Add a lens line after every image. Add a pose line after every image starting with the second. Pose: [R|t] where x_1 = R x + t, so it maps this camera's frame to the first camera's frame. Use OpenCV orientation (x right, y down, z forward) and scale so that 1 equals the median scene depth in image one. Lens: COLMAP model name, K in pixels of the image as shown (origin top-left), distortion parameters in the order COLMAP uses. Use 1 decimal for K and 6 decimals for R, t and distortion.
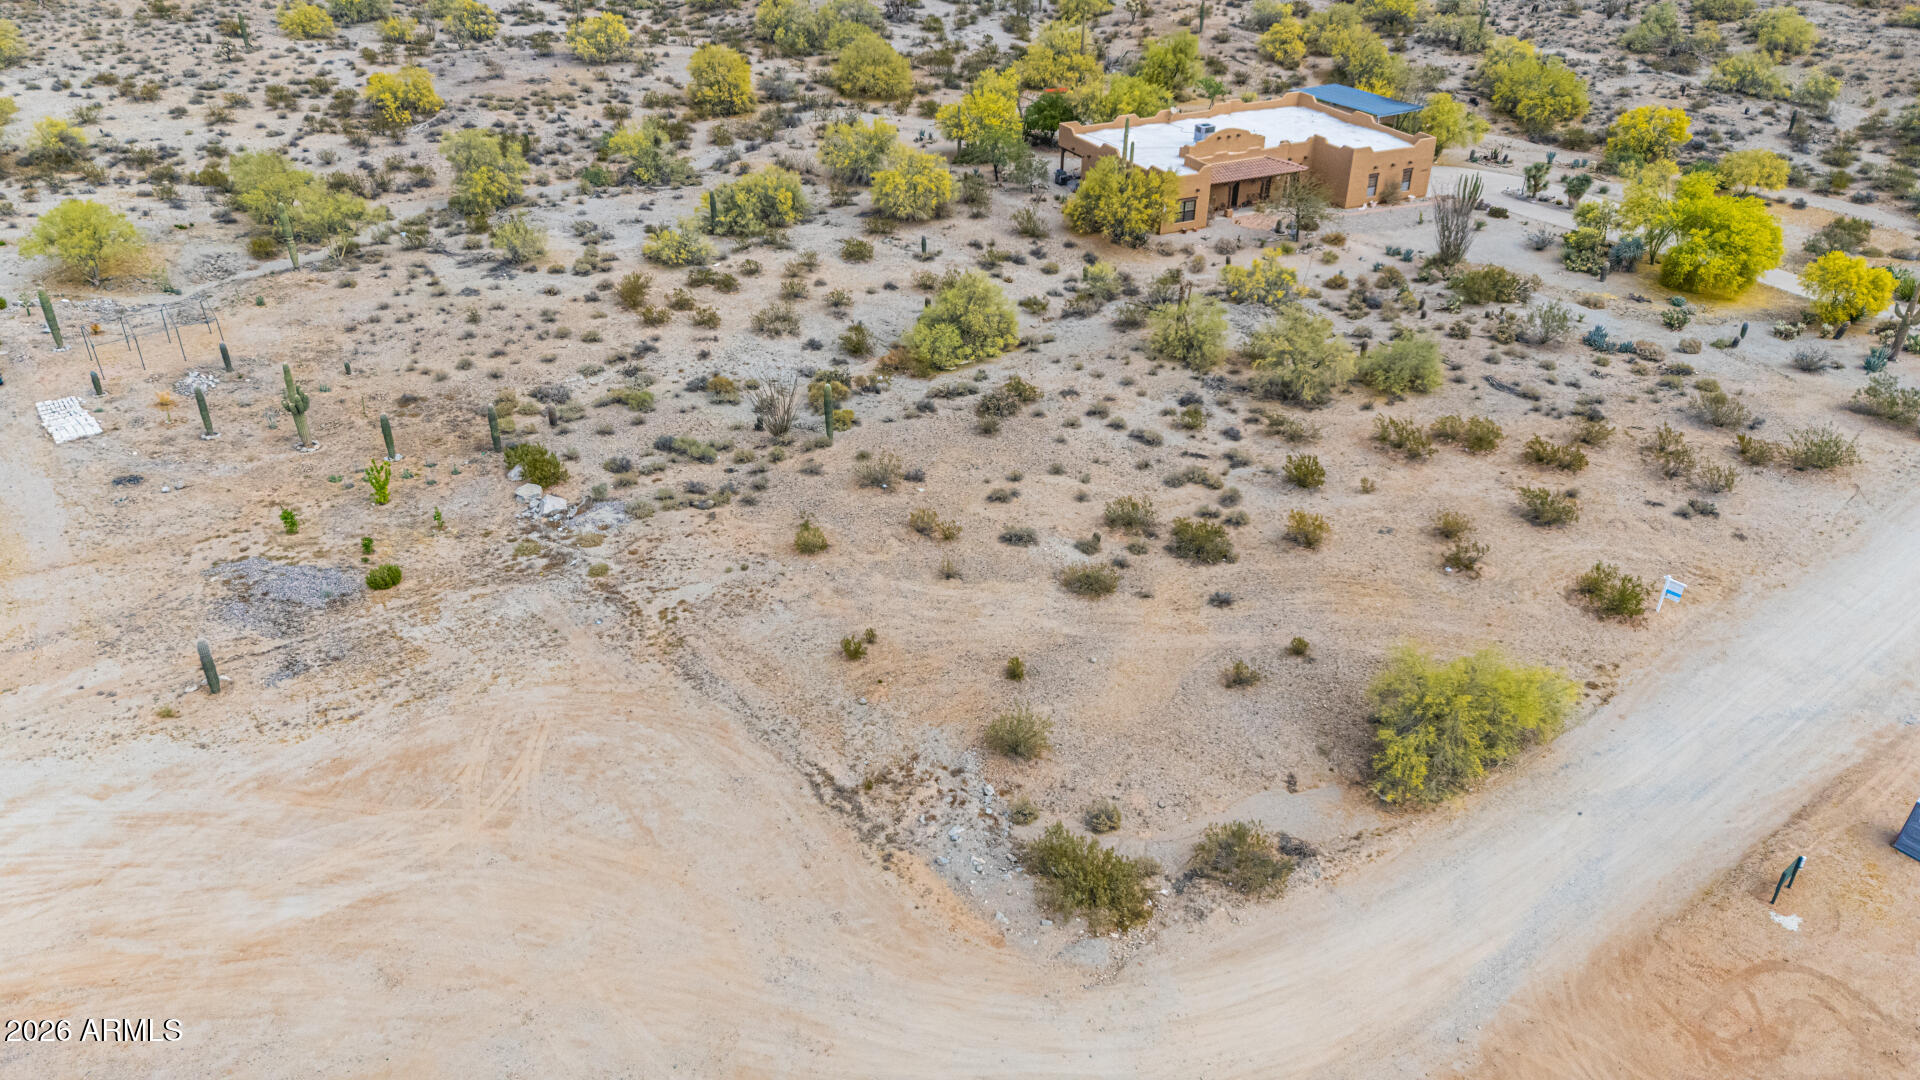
lens RADIAL K [[1407.9, 0, 960.0], [0, 1407.9, 540.0], [0, 0, 1]] dist [0.090073, -0.094482]
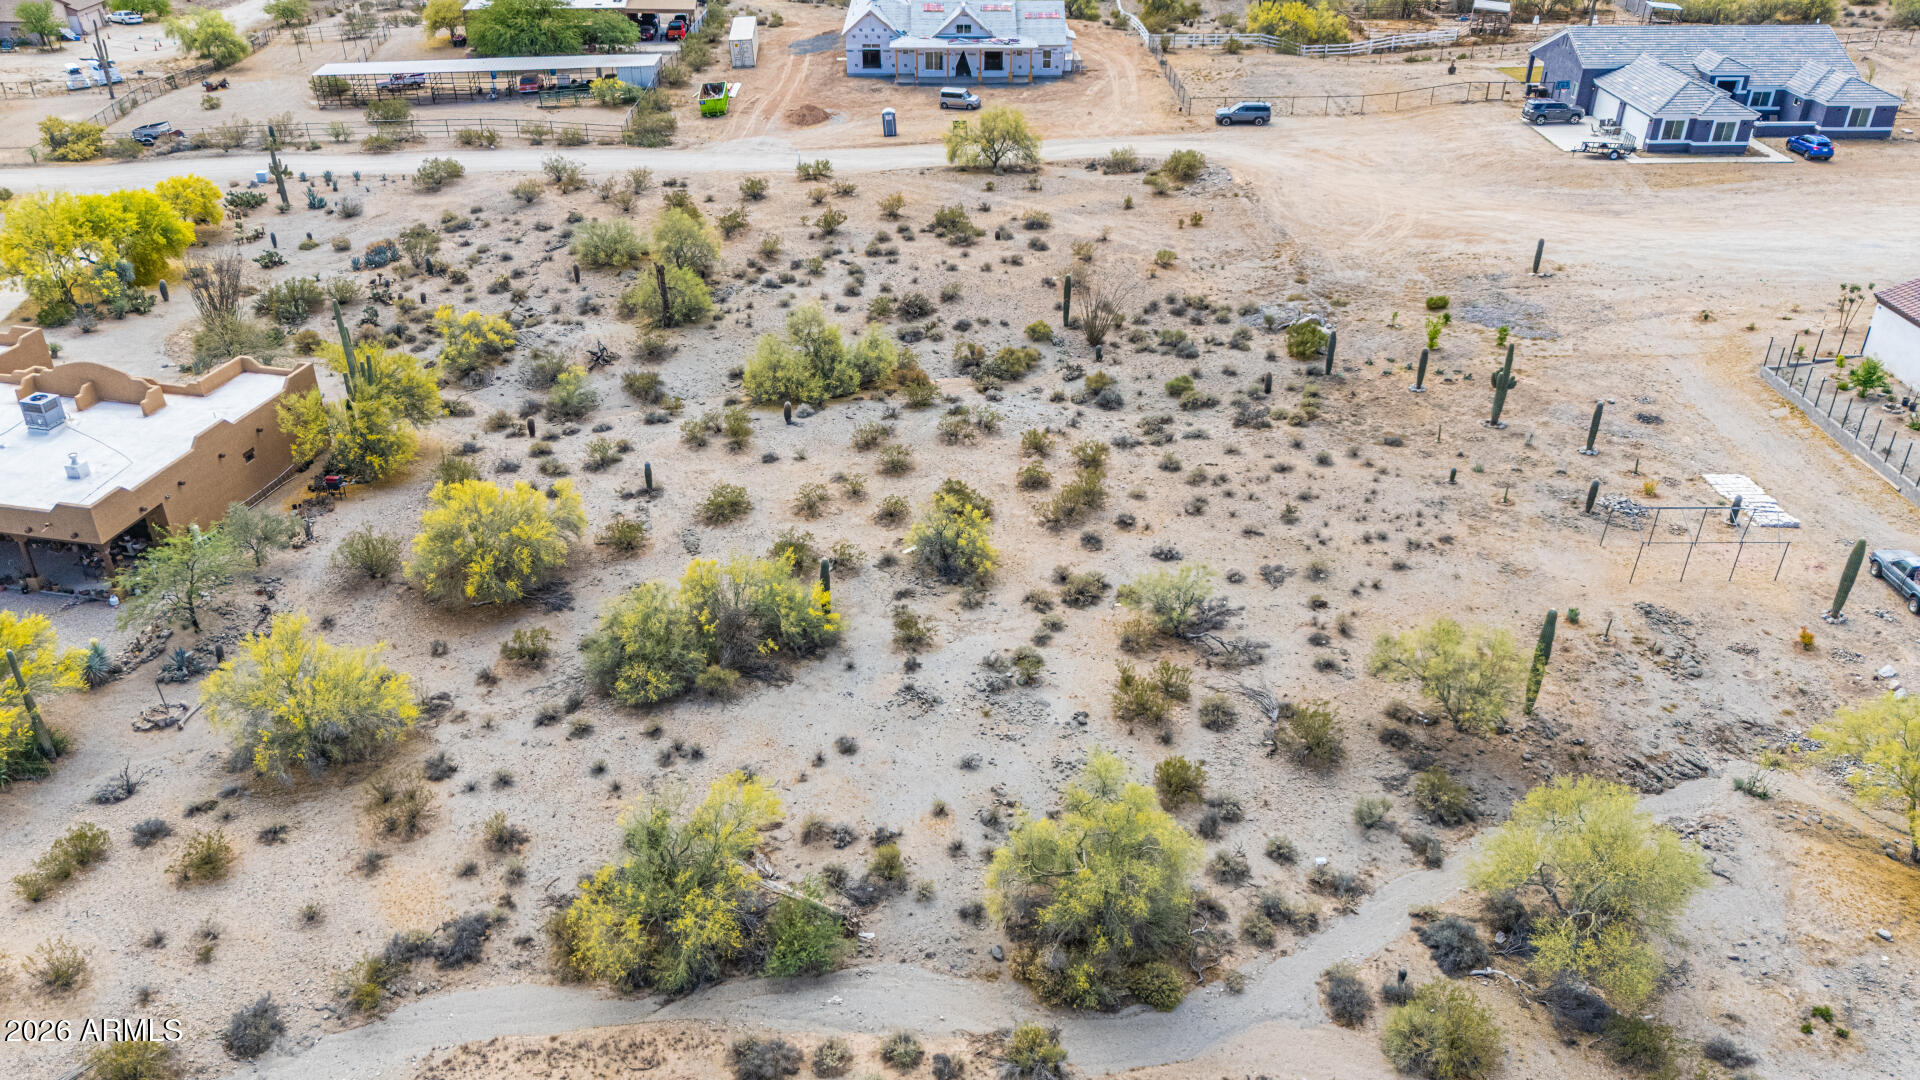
lens RADIAL K [[1428.2, 0, 960.0], [0, 1428.2, 540.0], [0, 0, 1]] dist [0.072722, -0.060496]
pose [[-0.789485, -0.318703, 0.524539, -0.584854], [0.301412, 0.543153, 0.783668, -0.774659], [-0.534662, 0.776797, -0.332750, 1.304005]]
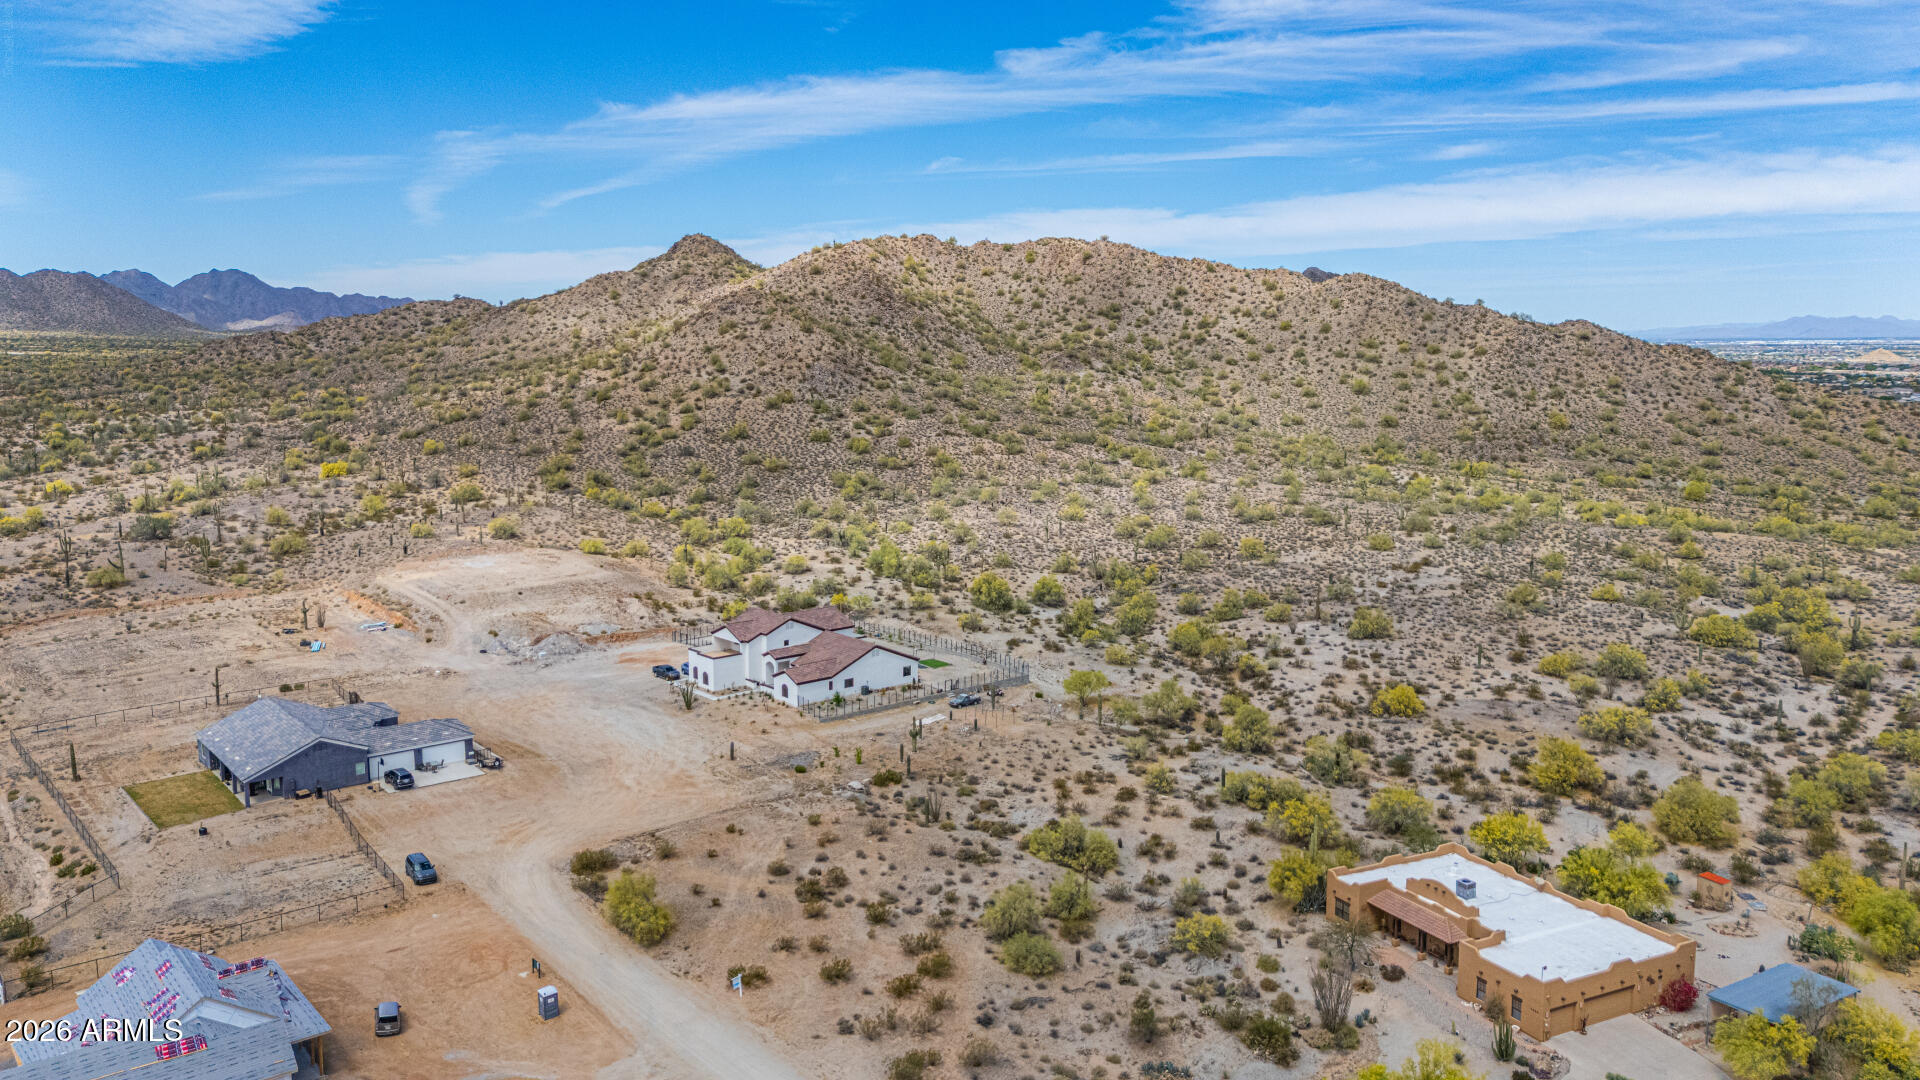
lens RADIAL K [[1399.5, 0, 960.2], [0, 1399.5, 520.0], [0, 0, 1]] dist [0.108086, -0.155278]
pose [[0.021570, 0.124389, -0.991999, 1.537052], [-0.506553, 0.856800, 0.096422, -0.550894], [0.861939, 0.500420, 0.081491, 0.534785]]
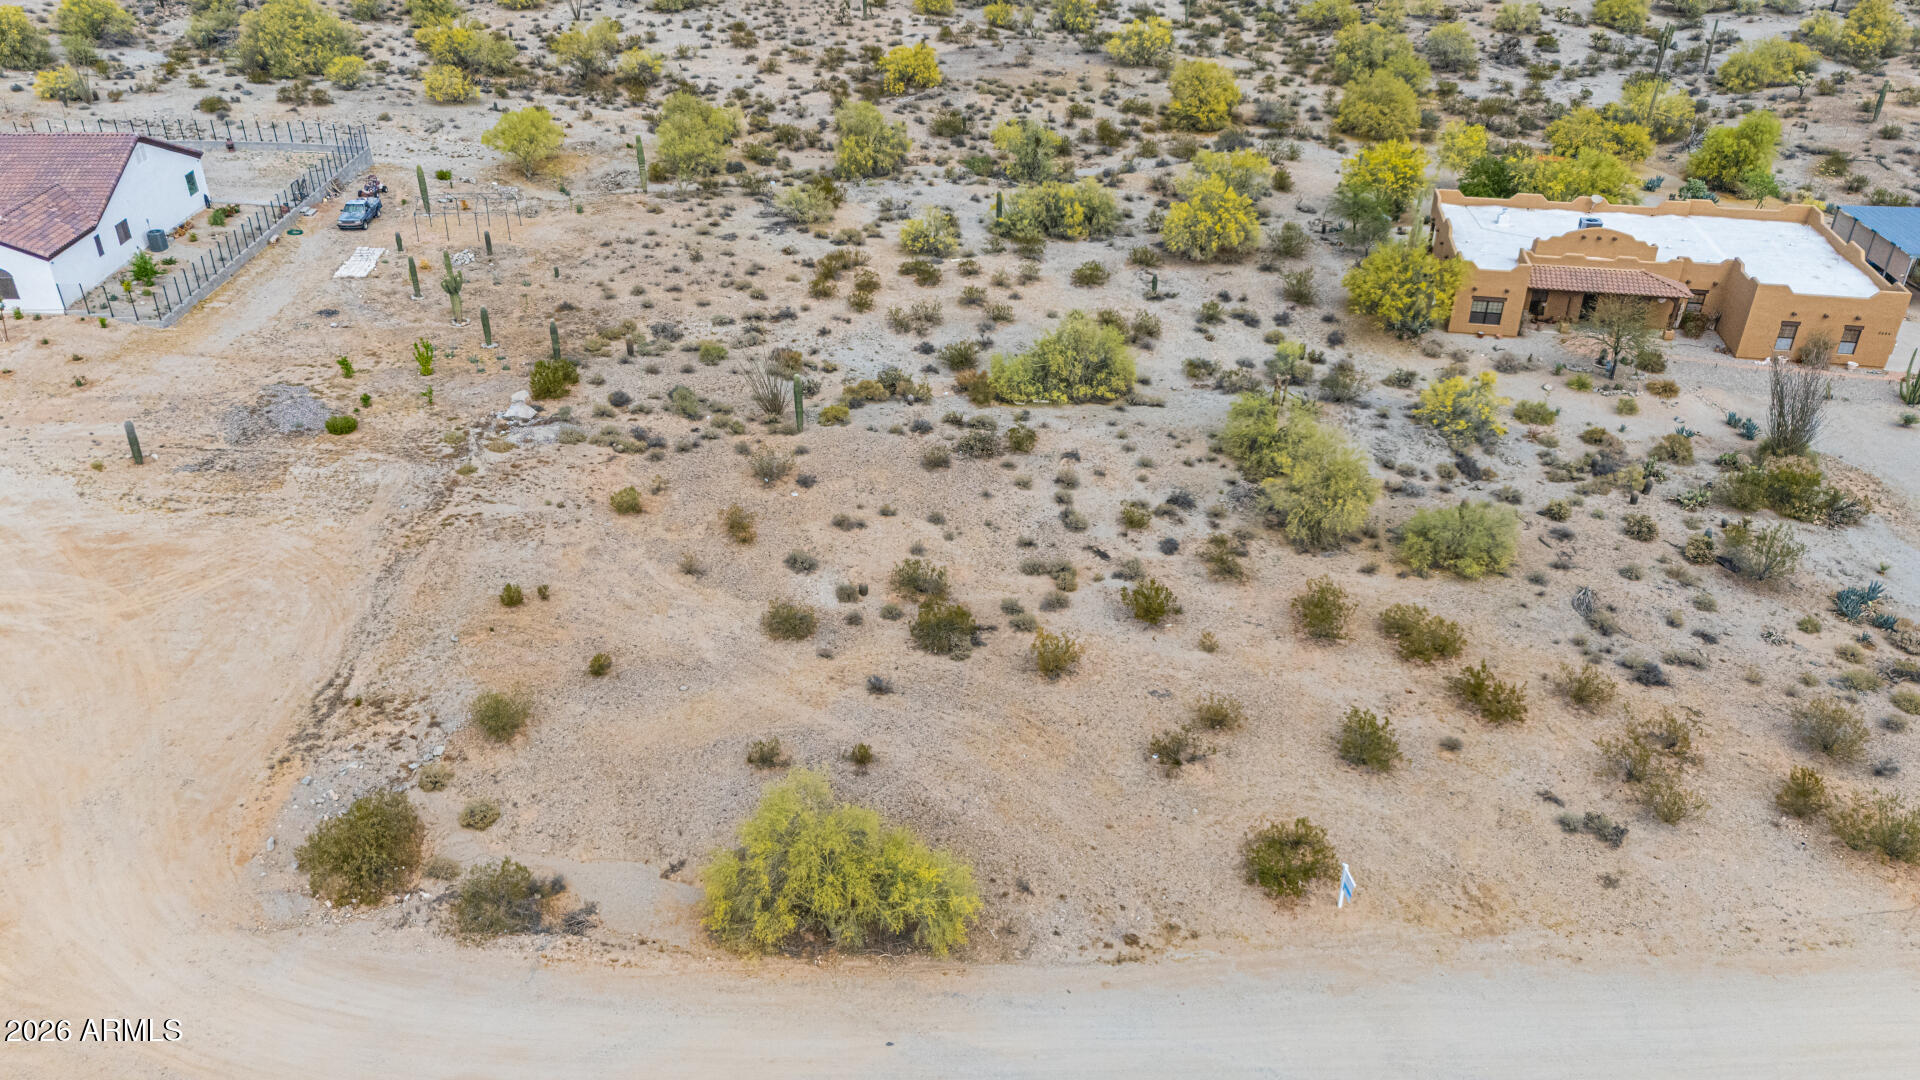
lens RADIAL K [[1407.9, 0, 960.0], [0, 1407.9, 540.0], [0, 0, 1]] dist [0.090073, -0.094482]
pose [[0.805155, 0.298684, -0.512362, 0.446167], [-0.302414, 0.949936, 0.078539, -0.090283], [0.510169, 0.091709, 0.855171, 0.161673]]
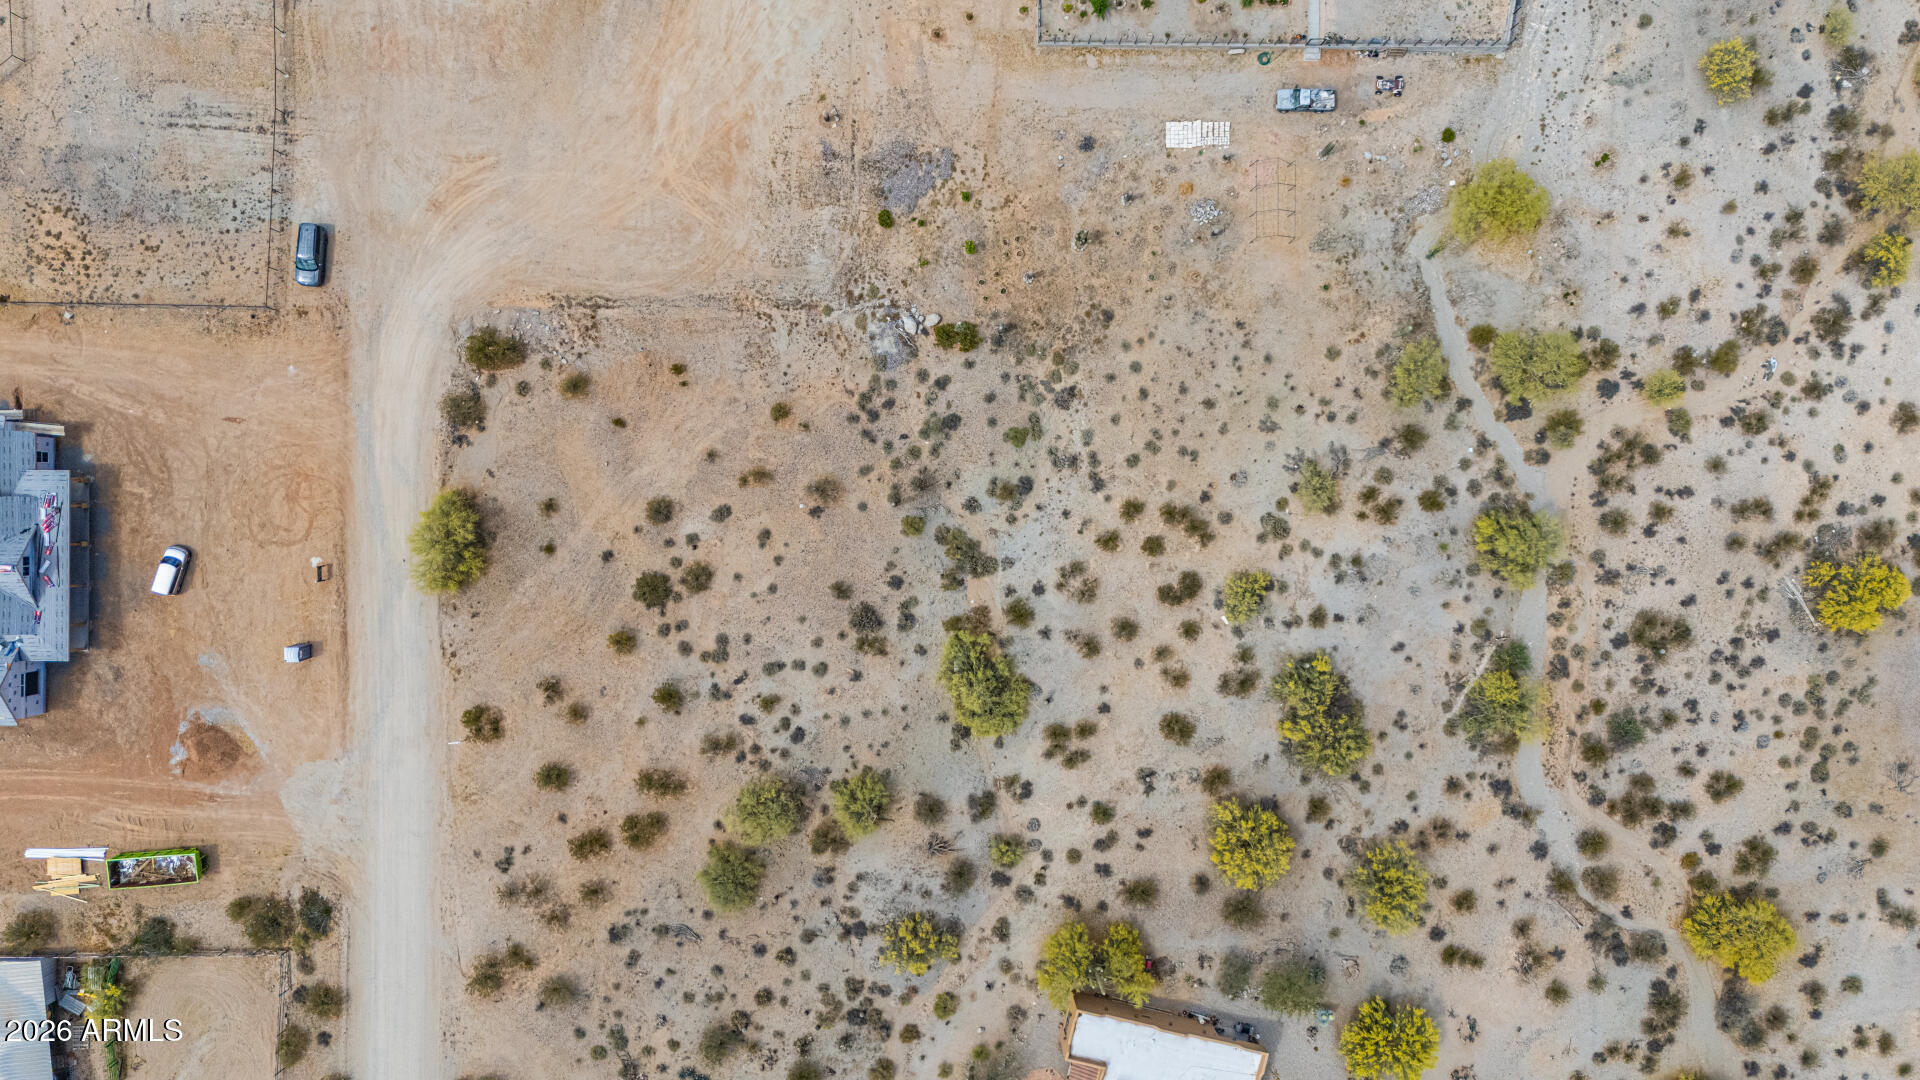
lens RADIAL K [[1399.5, 0, 960.2], [0, 1399.5, 520.0], [0, 0, 1]] dist [0.108086, -0.155278]
pose [[-0.631074, 0.775583, -0.014697, -0.083552], [-0.416136, -0.322490, 0.850195, -1.173929], [0.654657, 0.542652, 0.526263, 0.193509]]
